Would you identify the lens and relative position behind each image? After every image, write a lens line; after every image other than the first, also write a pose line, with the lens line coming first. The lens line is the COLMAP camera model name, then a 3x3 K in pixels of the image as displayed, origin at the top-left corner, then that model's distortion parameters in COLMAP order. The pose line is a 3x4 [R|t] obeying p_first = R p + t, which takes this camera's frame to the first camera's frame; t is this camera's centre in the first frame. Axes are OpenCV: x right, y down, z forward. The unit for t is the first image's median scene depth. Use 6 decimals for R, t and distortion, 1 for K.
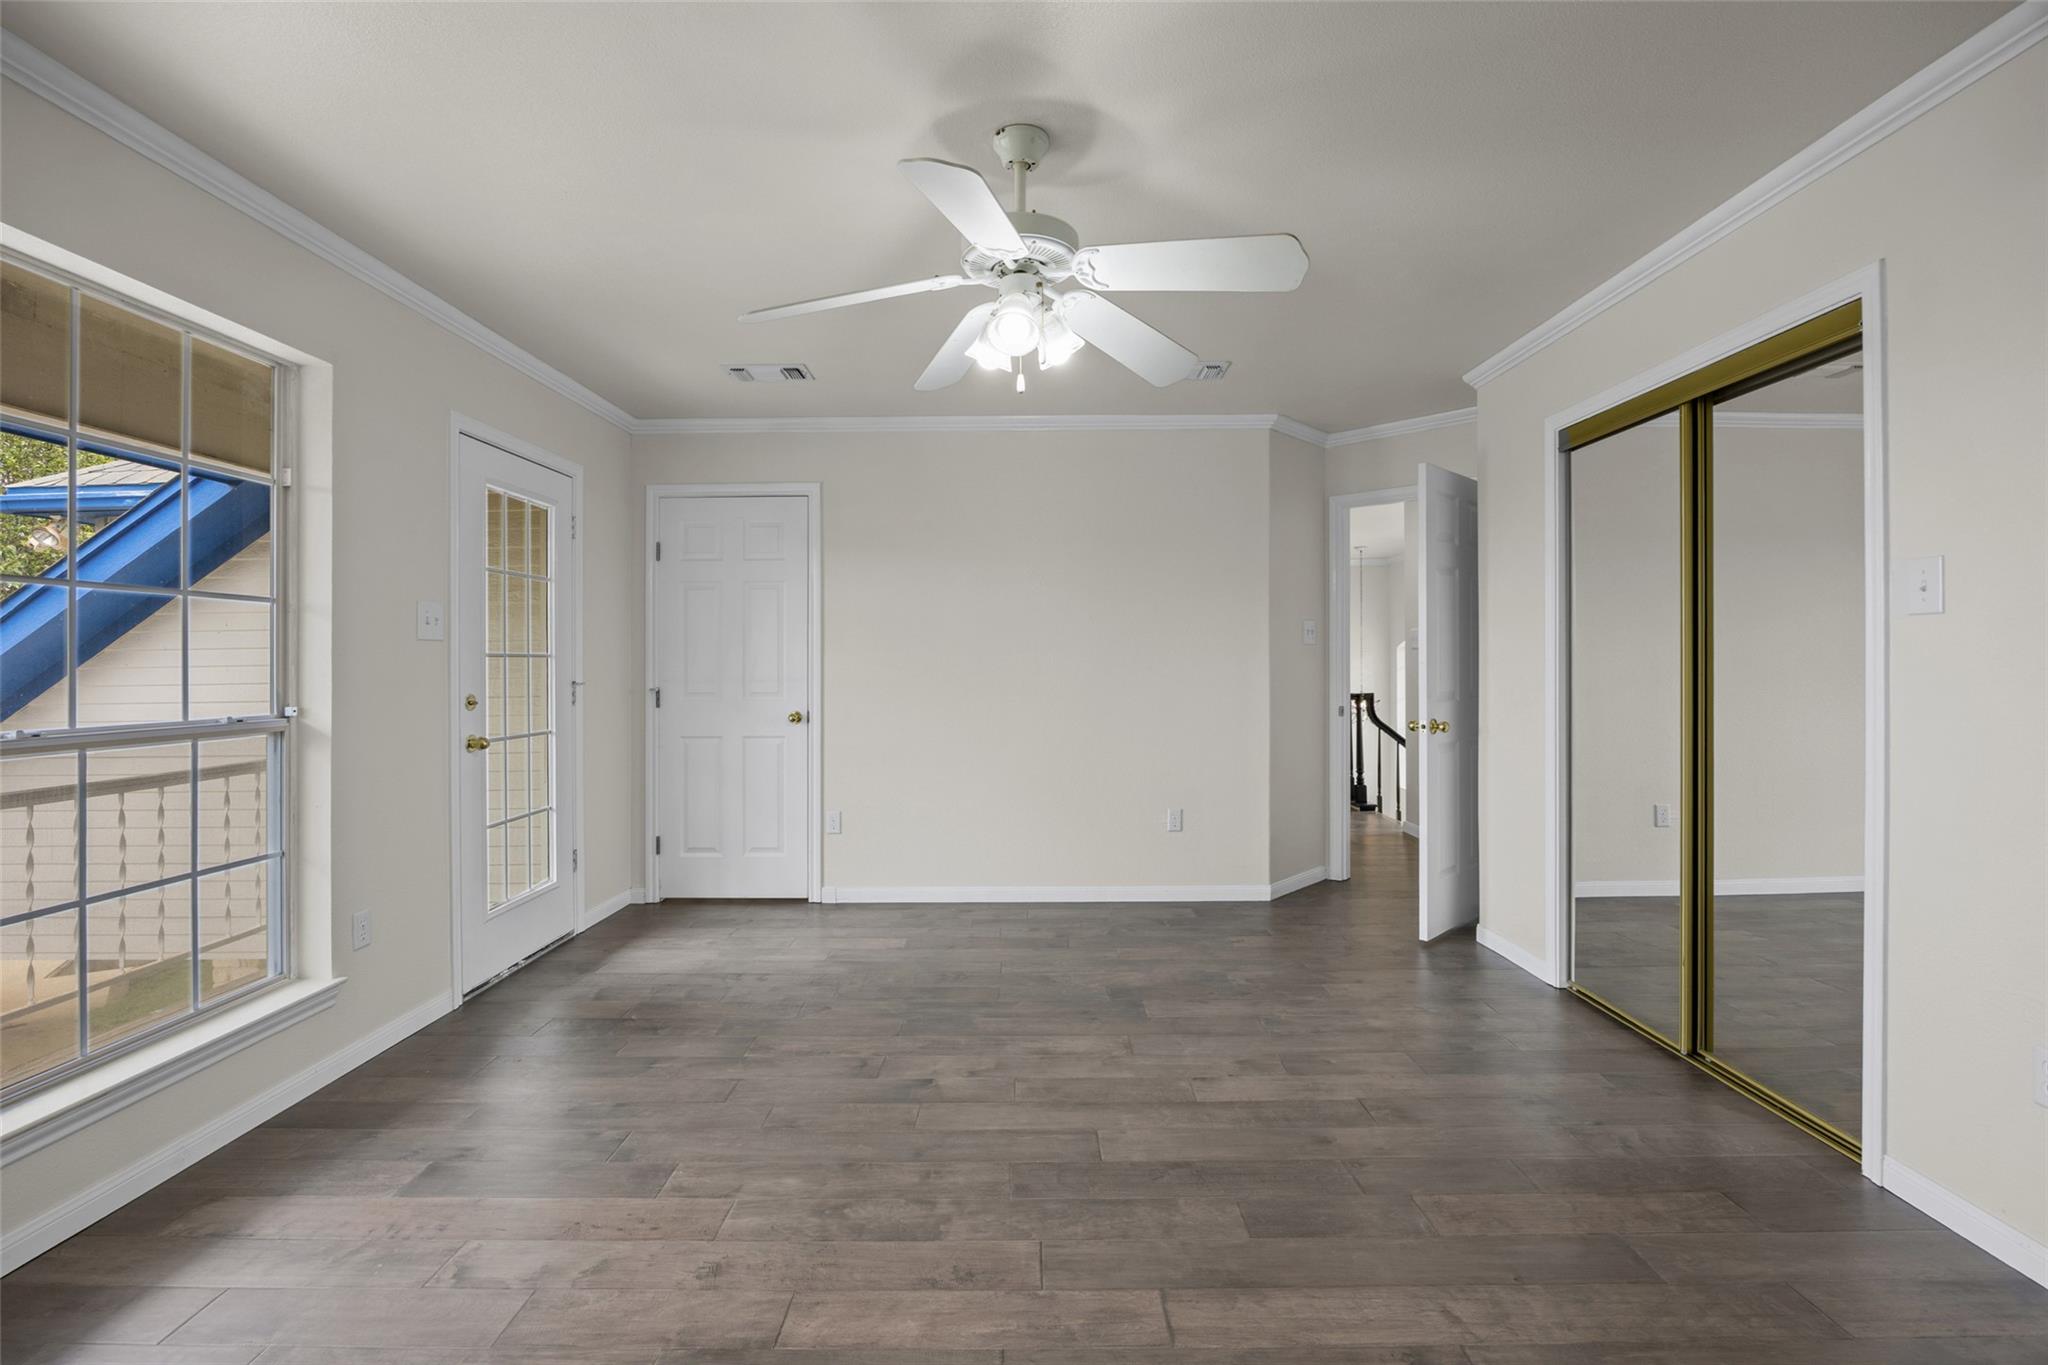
lens RADIAL K [[903.9, 0, 1017.4], [0, 903.9, 679.9], [0, 0, 1]] dist [0.012807, 0.000363]
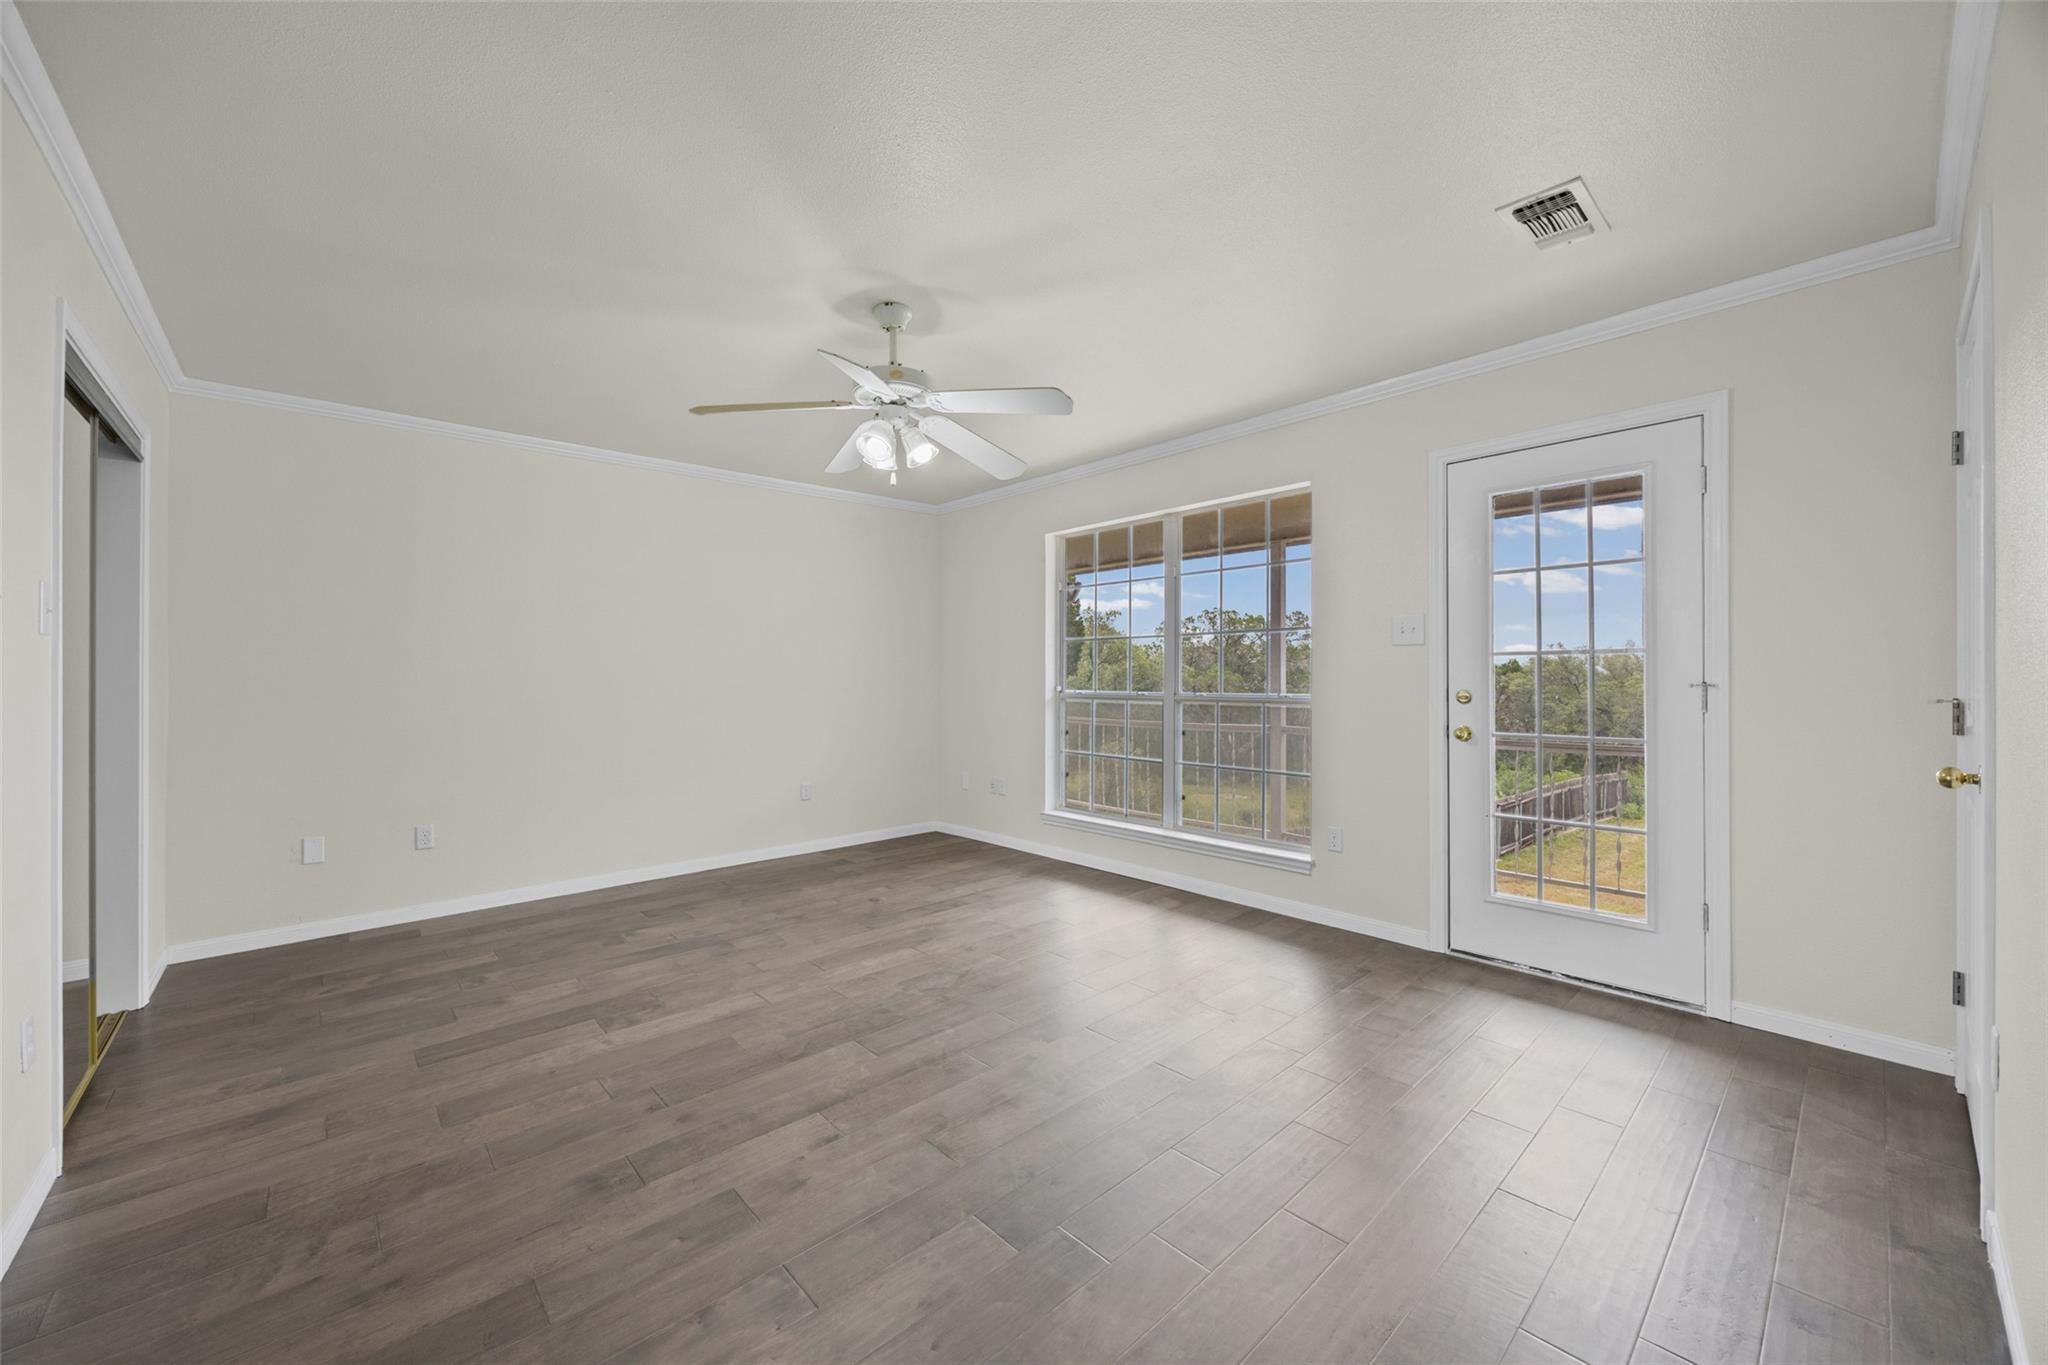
lens RADIAL K [[789.8, 0, 1017.9], [0, 789.8, 669.9], [0, 0, 1]] dist [-0.002007, 0.000122]
pose [[-0.734911, 0.004645, -0.678148, 0.695279], [-0.001516, 0.999963, 0.008492, -0.023858], [0.678162, 0.007269, -0.734876, 1.999074]]
